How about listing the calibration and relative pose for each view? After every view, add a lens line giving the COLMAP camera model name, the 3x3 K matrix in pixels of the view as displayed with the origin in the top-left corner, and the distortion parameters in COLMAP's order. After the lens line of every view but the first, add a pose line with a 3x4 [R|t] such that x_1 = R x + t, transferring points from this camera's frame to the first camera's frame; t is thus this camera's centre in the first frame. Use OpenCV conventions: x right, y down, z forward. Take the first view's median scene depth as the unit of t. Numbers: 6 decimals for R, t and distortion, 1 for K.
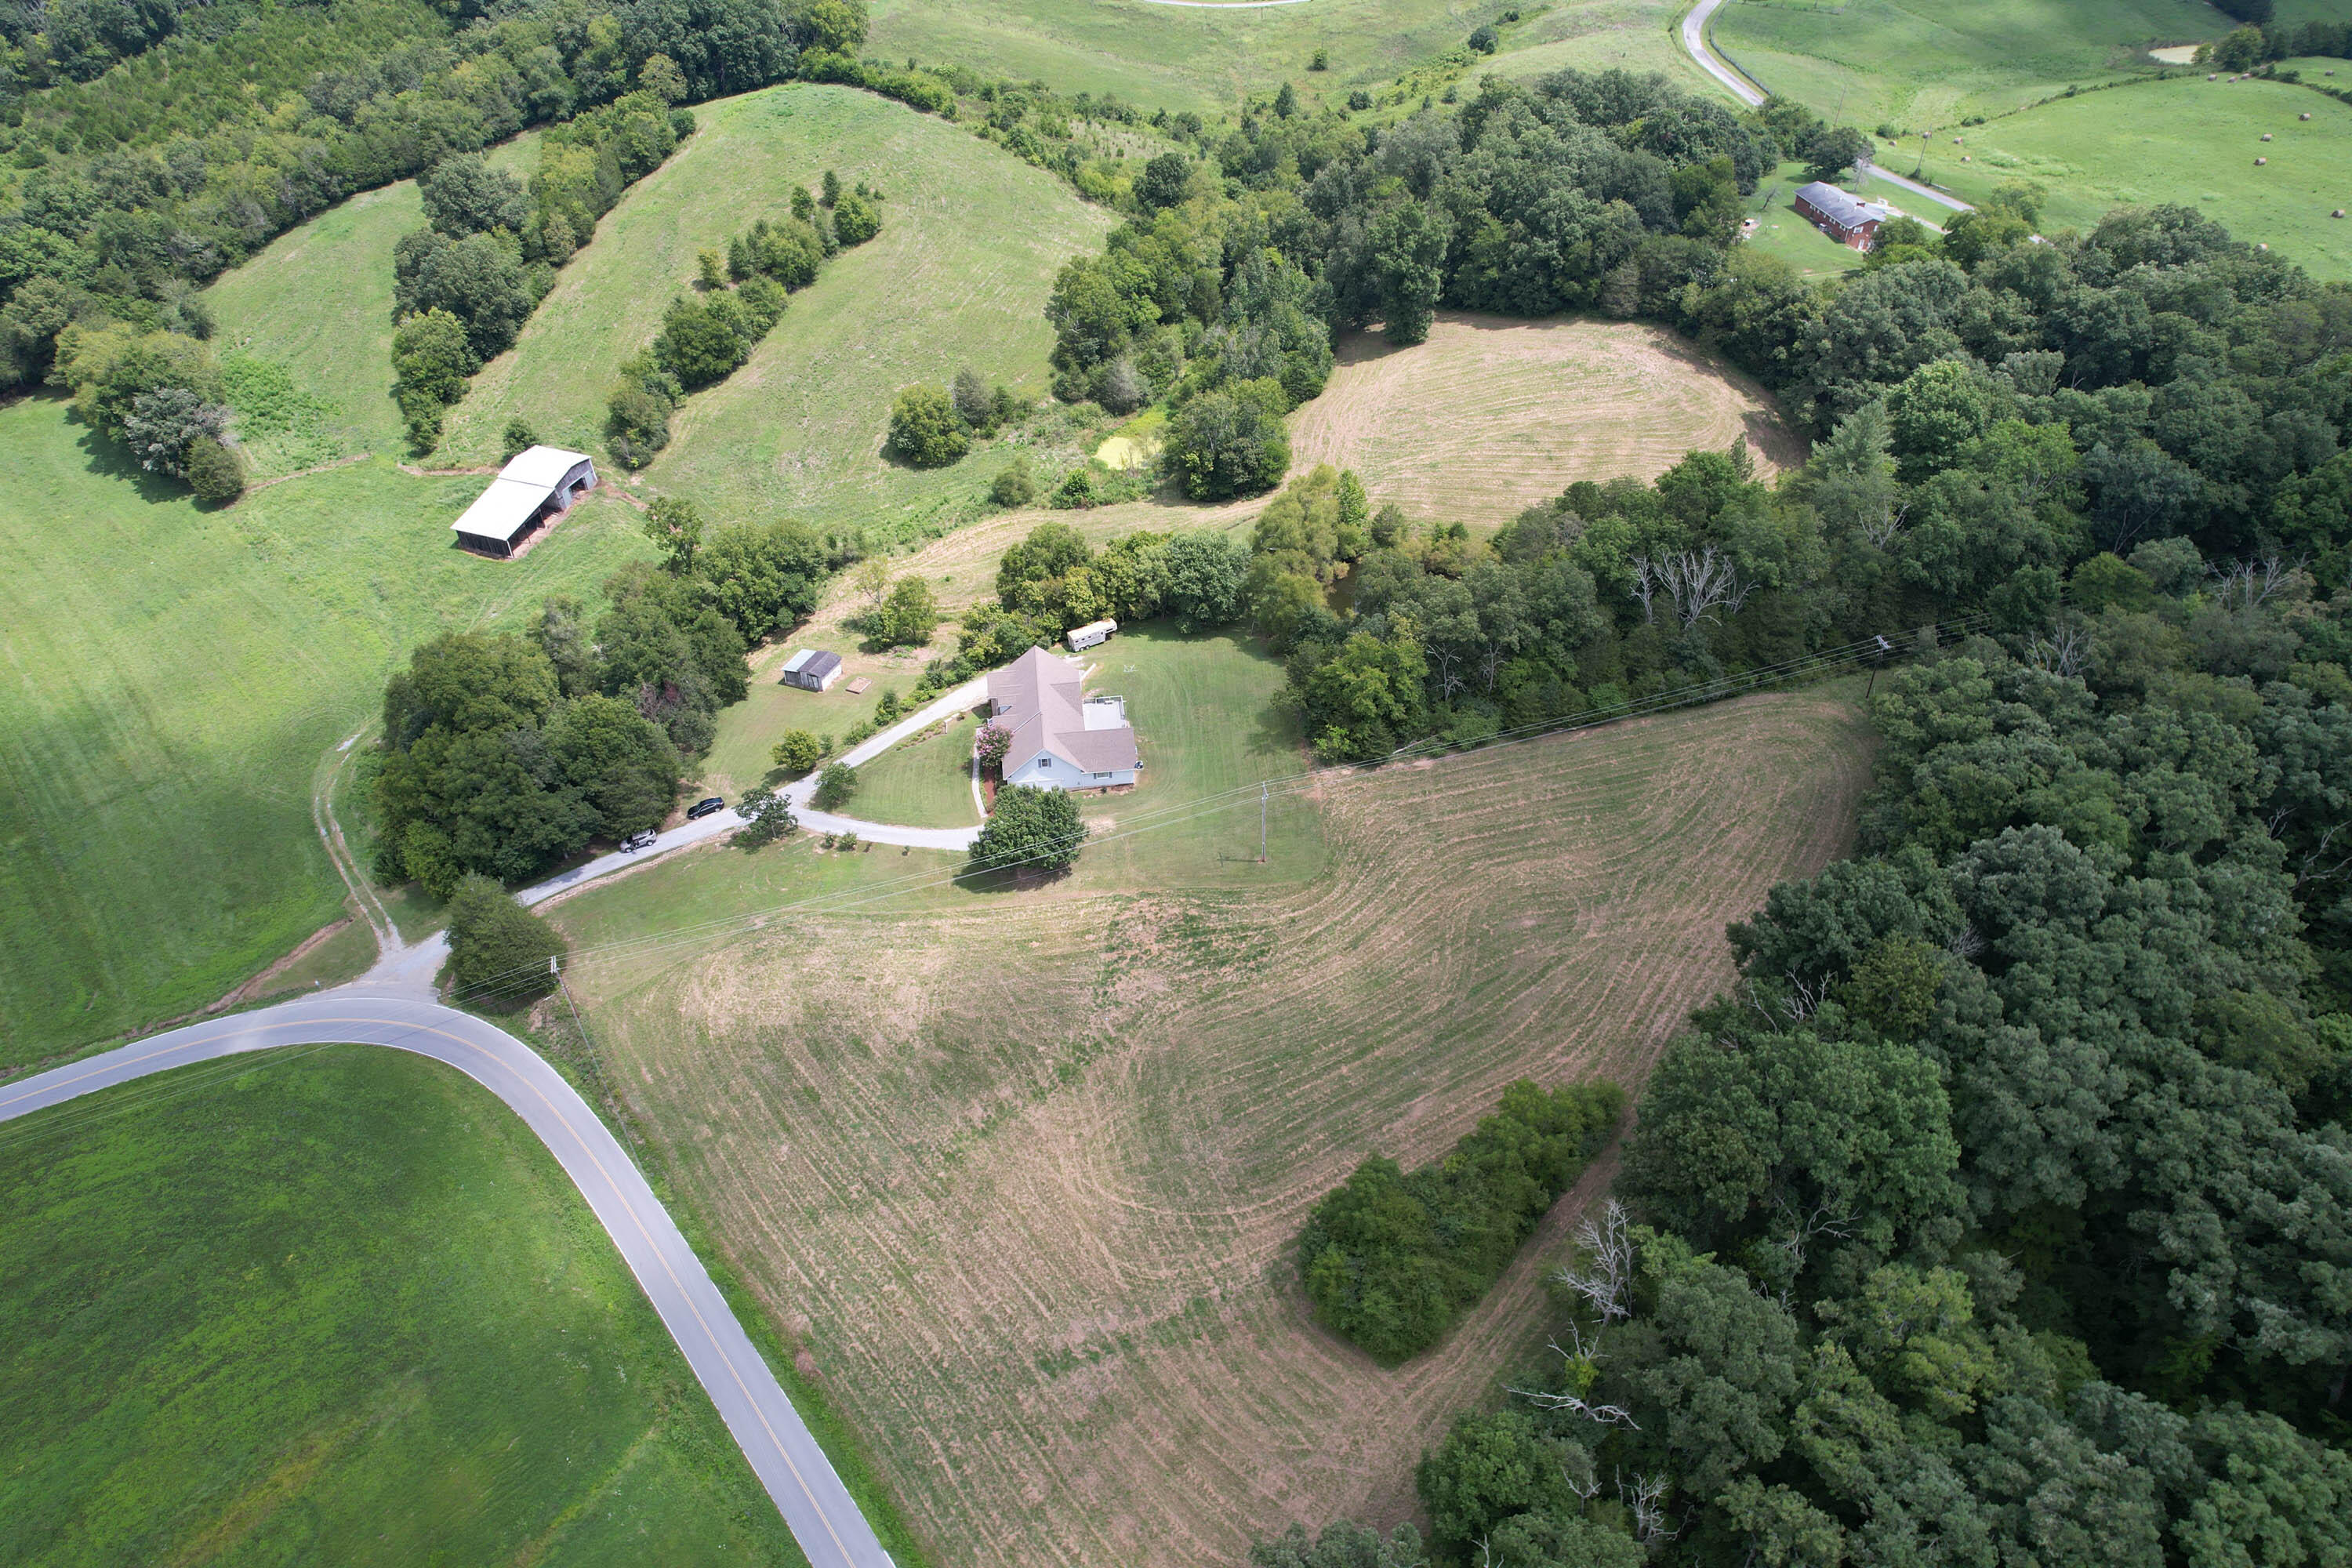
lens RADIAL K [[1502.2, 0, 1182.6], [0, 1502.2, 768.4], [0, 0, 1]] dist [-0.075480, 0.066376]
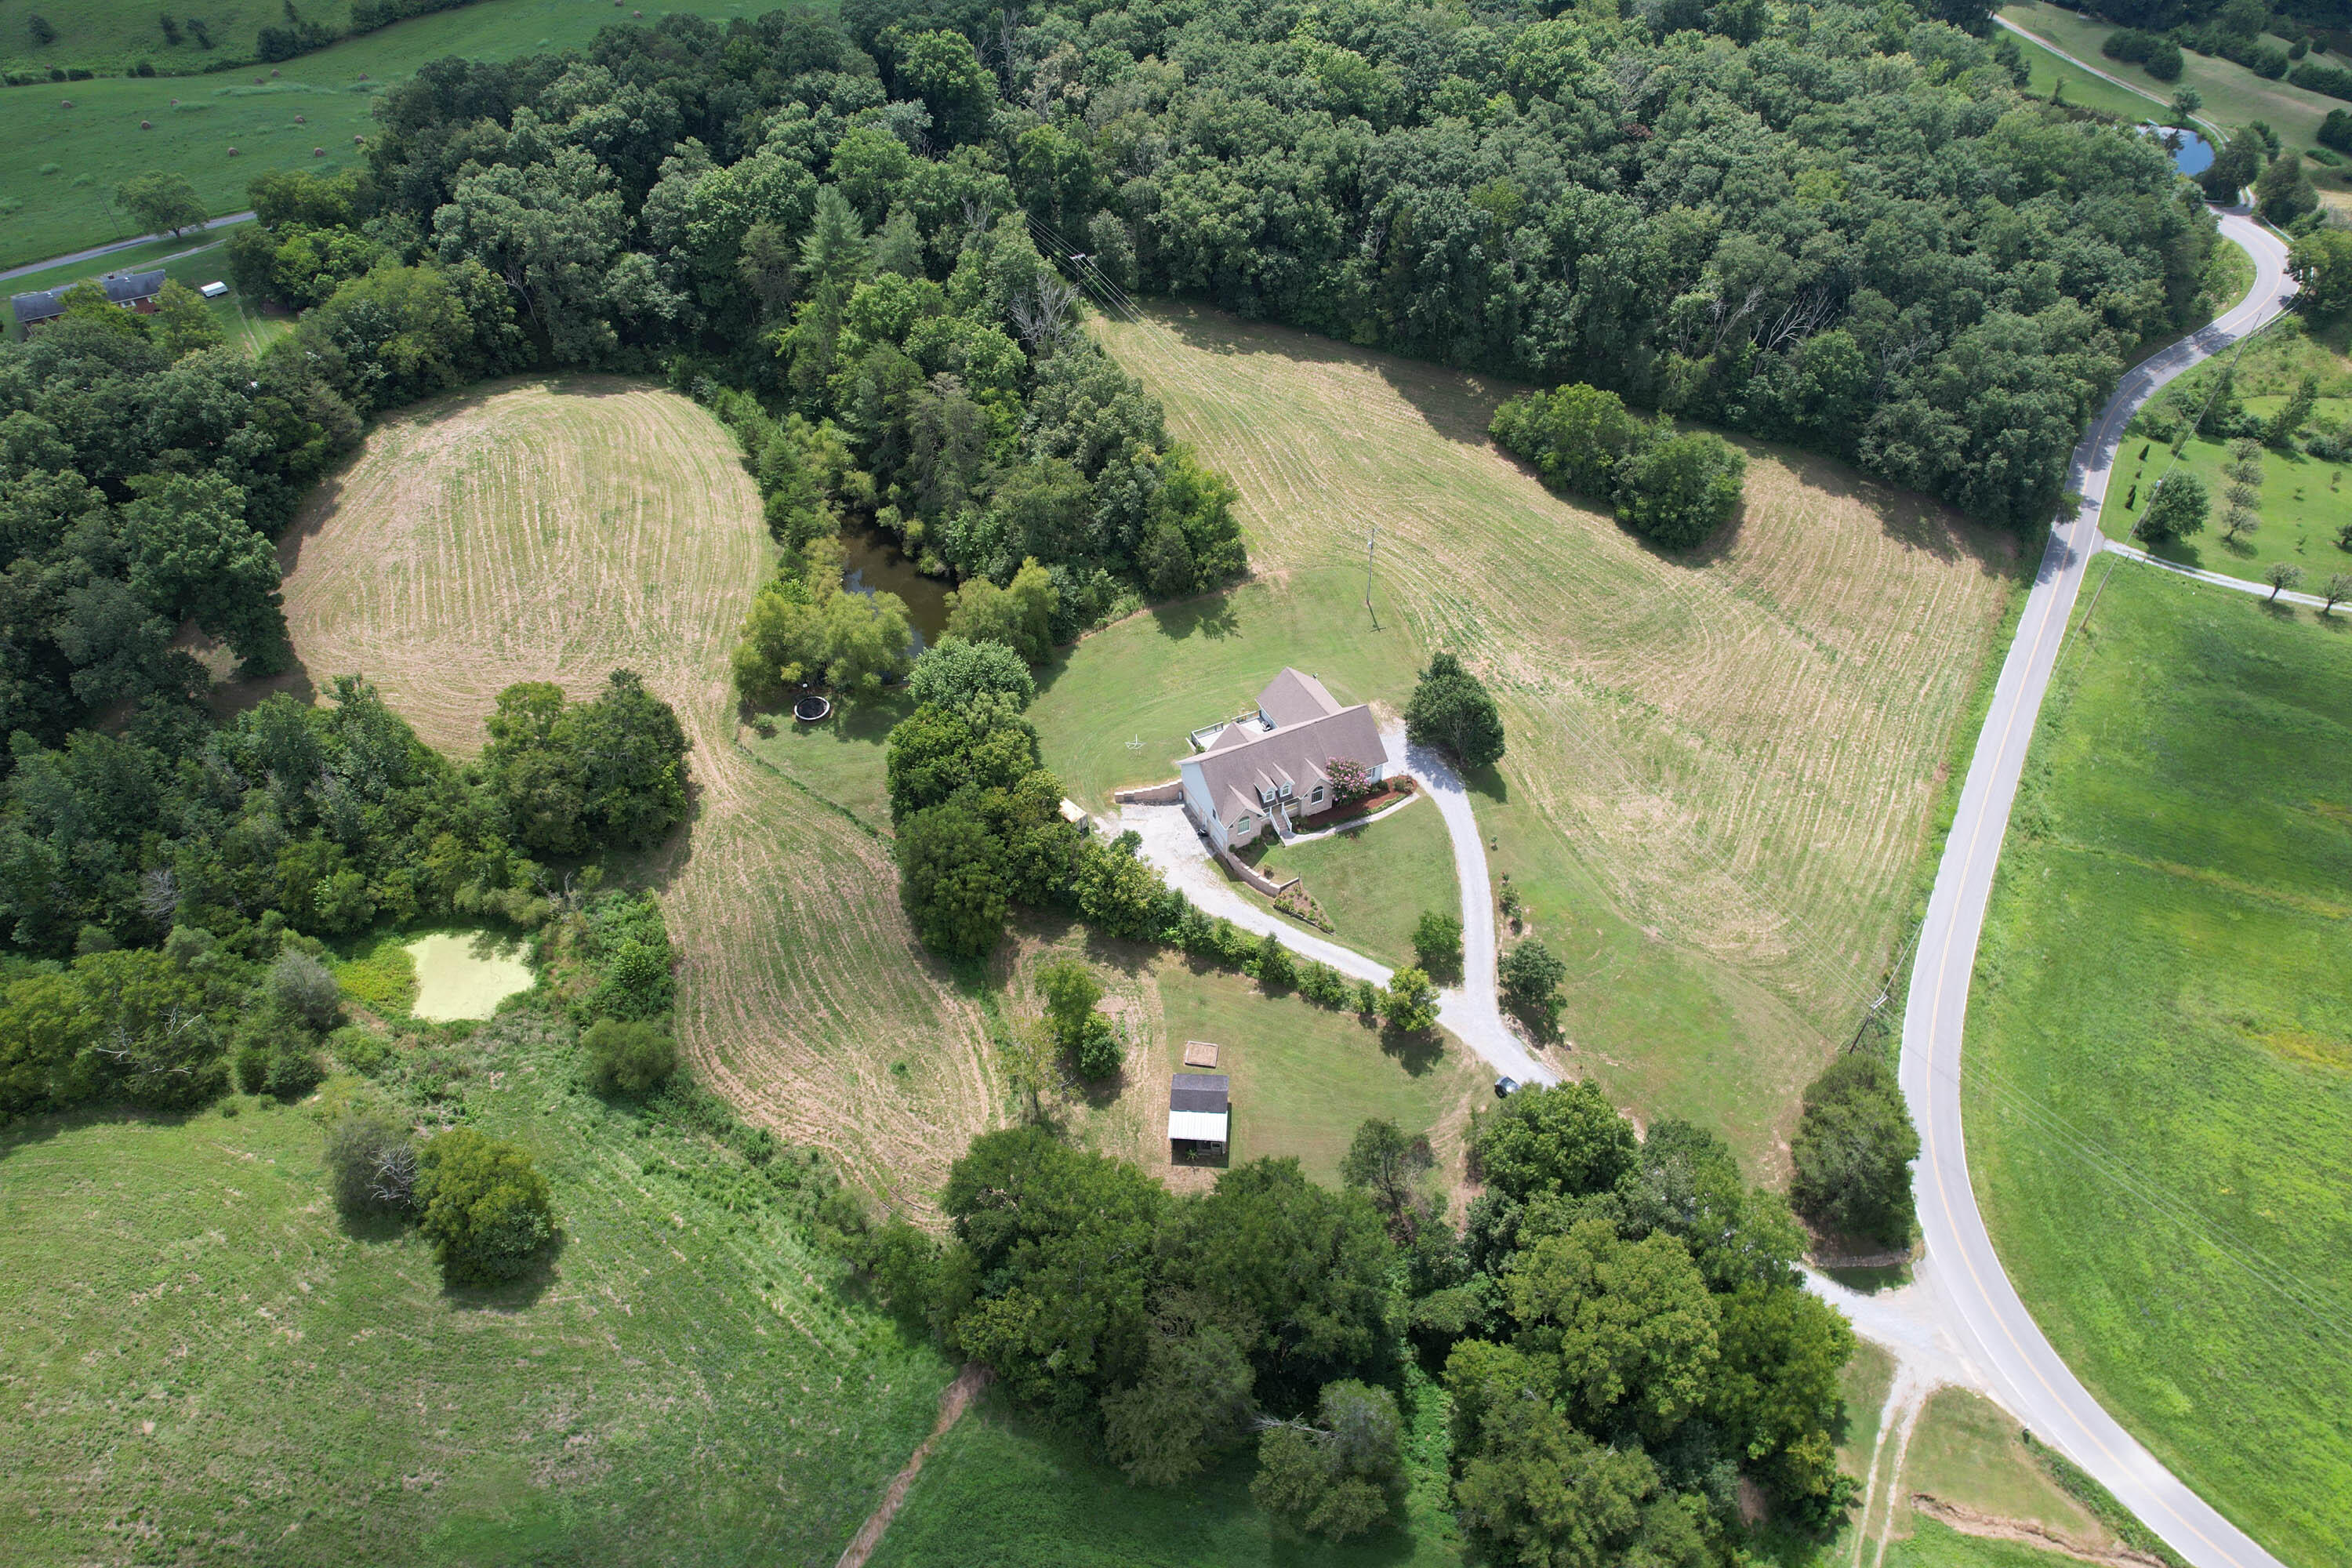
lens RADIAL K [[1502.2, 0, 1170.8], [0, 1502.2, 777.6], [0, 0, 1]] dist [-0.075480, 0.066376]
pose [[-0.329017, -0.625041, 0.707864, -0.709105], [0.627404, 0.415549, 0.658547, -0.655235], [-0.705771, 0.660789, 0.255431, 0.849936]]
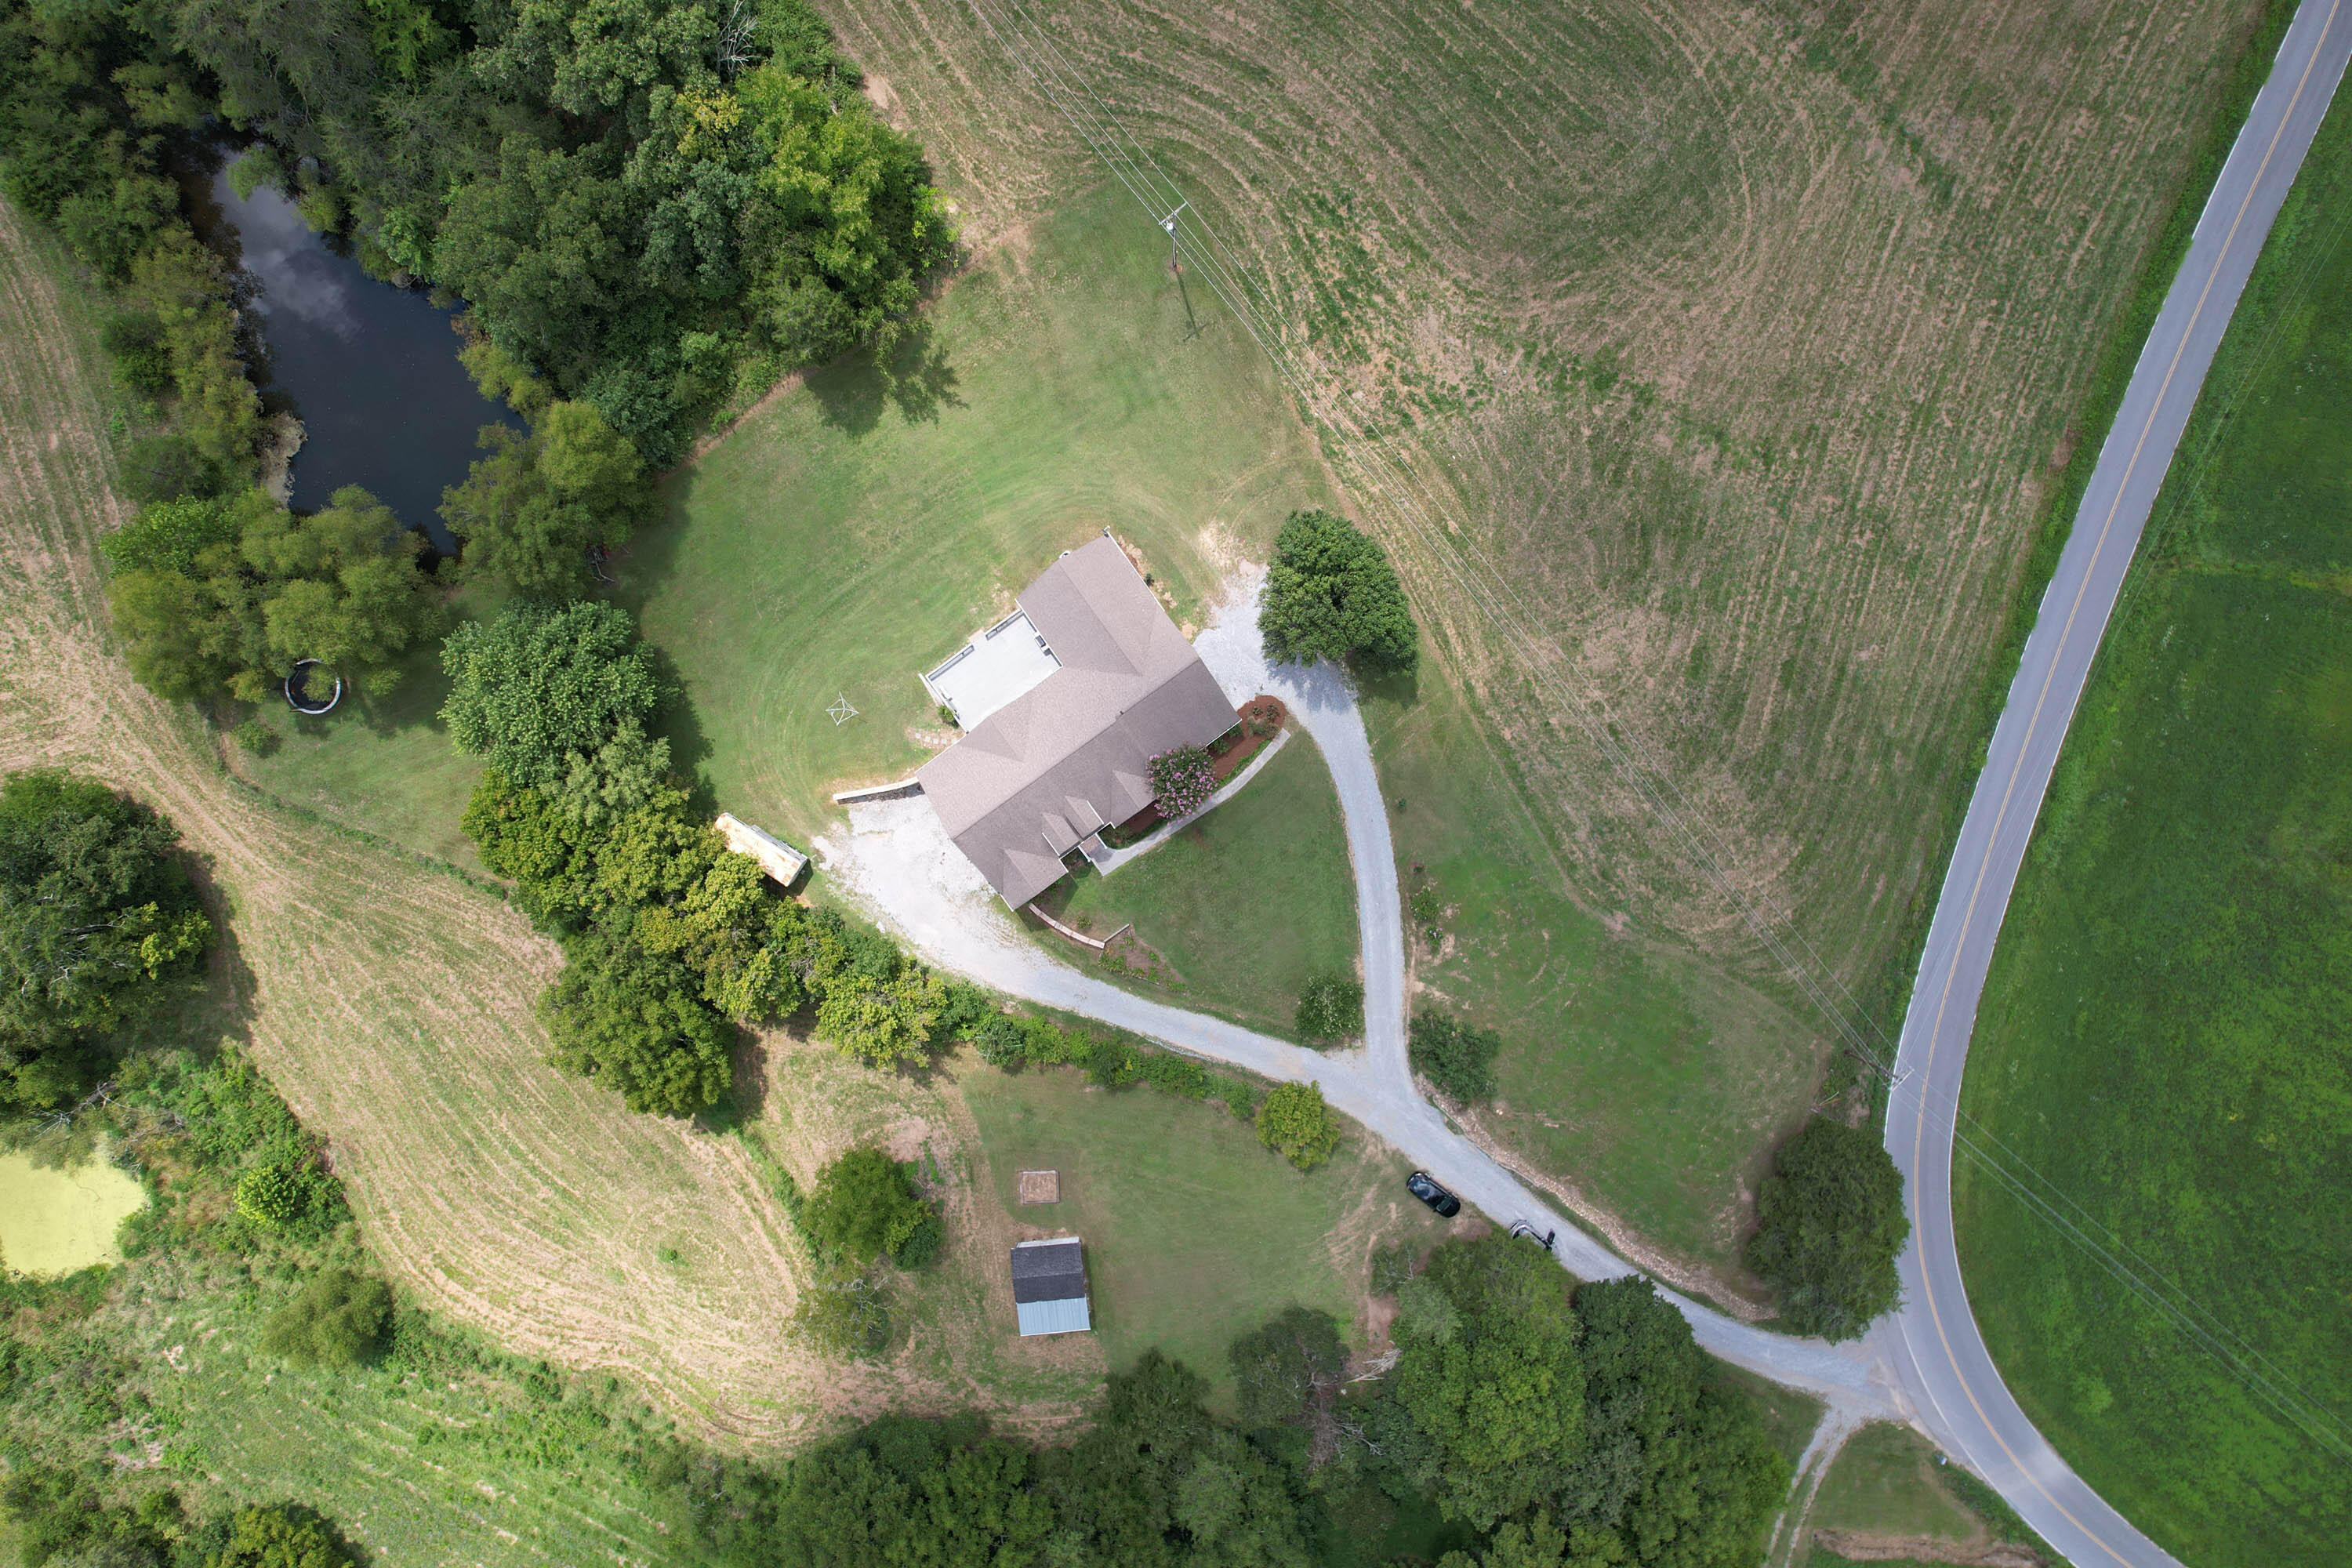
lens RADIAL K [[1502.2, 0, 1188.1], [0, 1502.2, 777.7], [0, 0, 1]] dist [-0.075480, 0.066376]
pose [[-0.487304, -0.873192, -0.008390, -0.121760], [0.566872, -0.323634, 0.757573, -0.444404], [-0.664223, 0.364412, 0.652696, 0.627459]]
